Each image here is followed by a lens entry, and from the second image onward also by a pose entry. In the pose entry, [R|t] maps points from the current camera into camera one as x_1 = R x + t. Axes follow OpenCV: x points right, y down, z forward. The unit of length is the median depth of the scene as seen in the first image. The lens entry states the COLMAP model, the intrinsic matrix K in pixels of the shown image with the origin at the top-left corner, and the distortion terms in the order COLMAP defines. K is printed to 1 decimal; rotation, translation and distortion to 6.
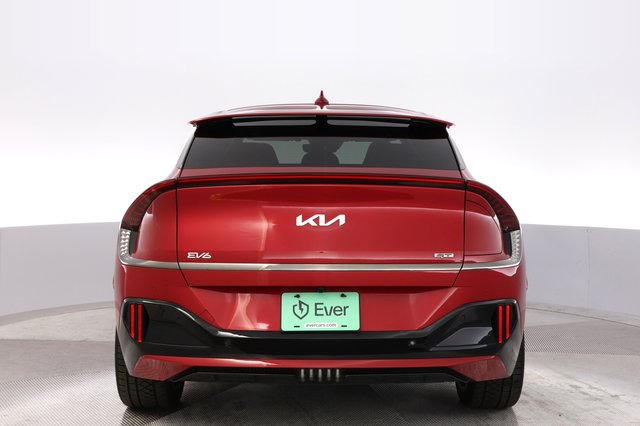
lens RADIAL K [[525.6, 0, 319.7], [0, 525.6, 210.0], [0, 0, 1]] dist [0.042629, 0.000376]
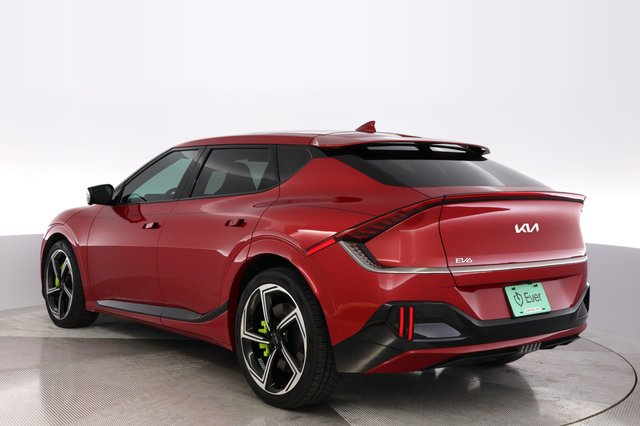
lens RADIAL K [[525.6, 0, 321.8], [0, 525.6, 209.7], [0, 0, 1]] dist [0.042629, 0.000376]
pose [[0.934481, -0.012725, 0.355785, -0.912681], [0.026047, 0.999127, -0.032677, 0.003858], [-0.355059, 0.039803, 0.933996, -0.025093]]
